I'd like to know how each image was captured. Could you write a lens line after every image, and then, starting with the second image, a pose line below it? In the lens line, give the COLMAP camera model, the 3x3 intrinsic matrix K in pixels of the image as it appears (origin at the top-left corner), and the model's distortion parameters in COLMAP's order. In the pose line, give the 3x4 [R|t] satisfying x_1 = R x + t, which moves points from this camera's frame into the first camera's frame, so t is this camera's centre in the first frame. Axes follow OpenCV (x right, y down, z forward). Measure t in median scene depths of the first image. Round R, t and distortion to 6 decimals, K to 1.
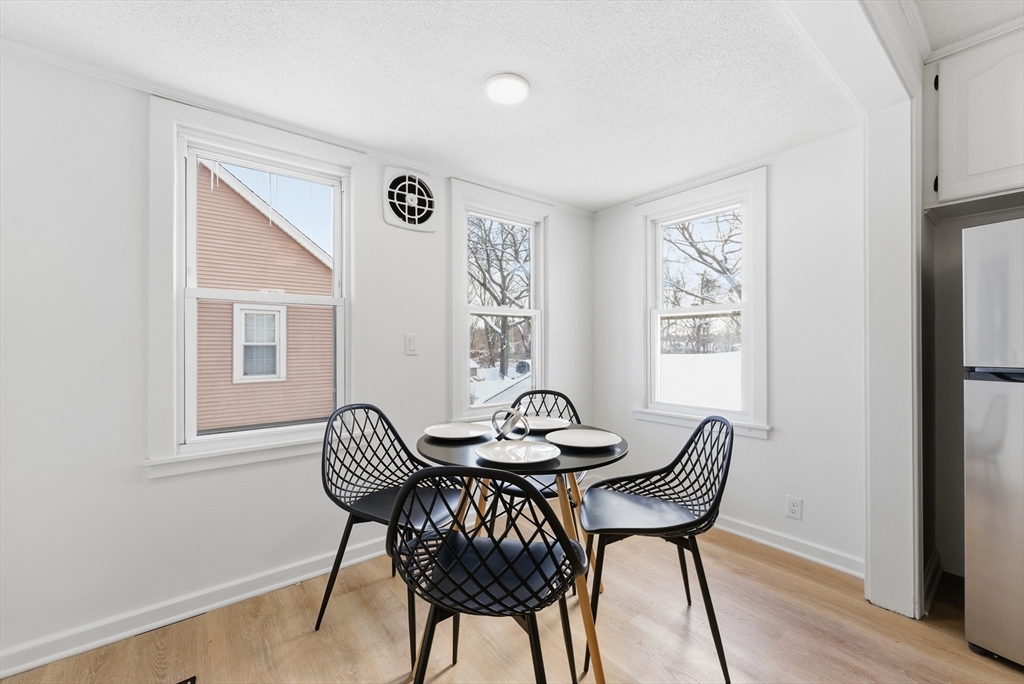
lens RADIAL K [[414.1, 0, 513.6], [0, 414.1, 343.3], [0, 0, 1]] dist [-0.001302, 0.000165]
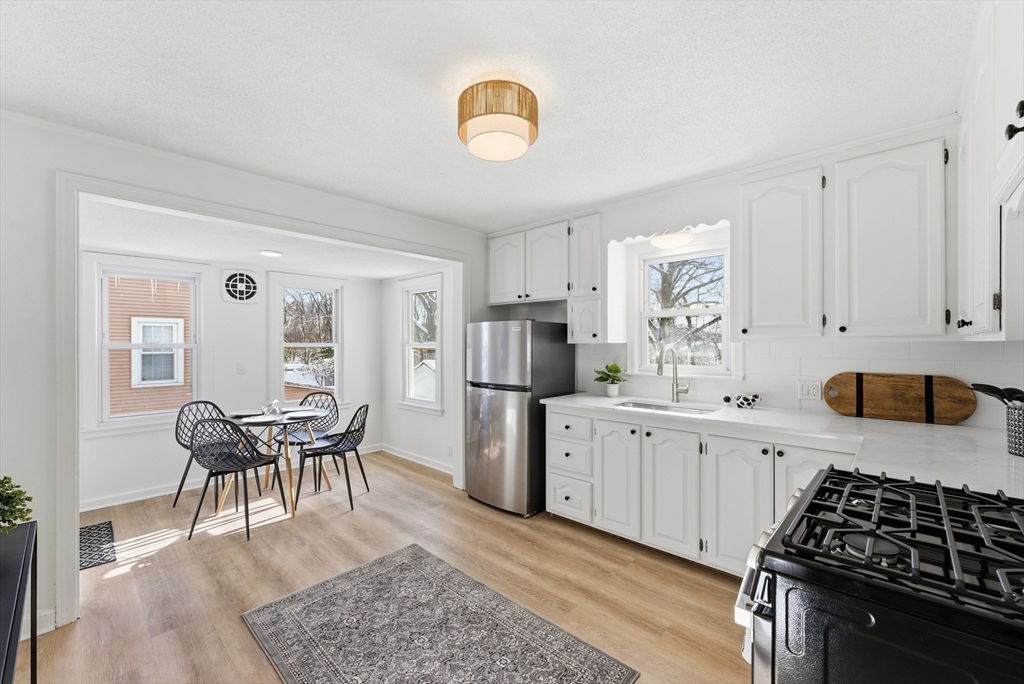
lens RADIAL K [[415.7, 0, 509.9], [0, 415.7, 345.3], [0, 0, 1]] dist [0.001426, 0.000288]
pose [[0.990055, 0.001374, 0.140677, 0.644576], [-0.002572, 0.999962, 0.008330, -0.110795], [-0.140660, -0.008609, 0.990021, -0.935578]]
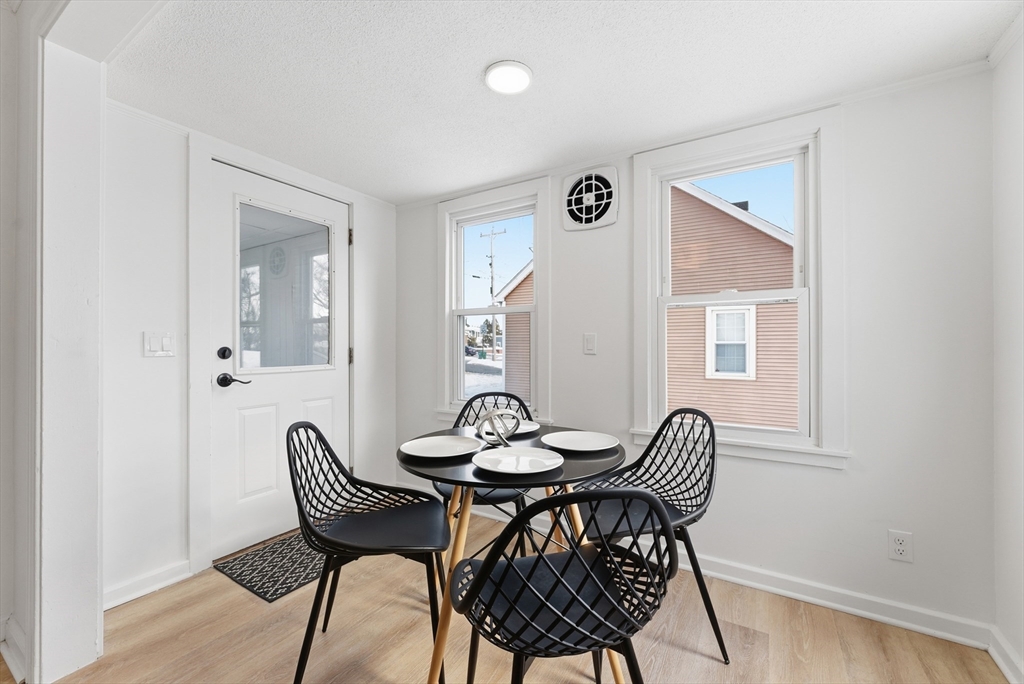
lens RADIAL K [[414.1, 0, 513.6], [0, 414.1, 343.3], [0, 0, 1]] dist [-0.001302, 0.000165]
pose [[0.344253, -0.001064, -0.938876, 0.626126], [0.005005, 0.999987, 0.000702, 0.000062], [0.938864, -0.004941, 0.344254, 0.480907]]
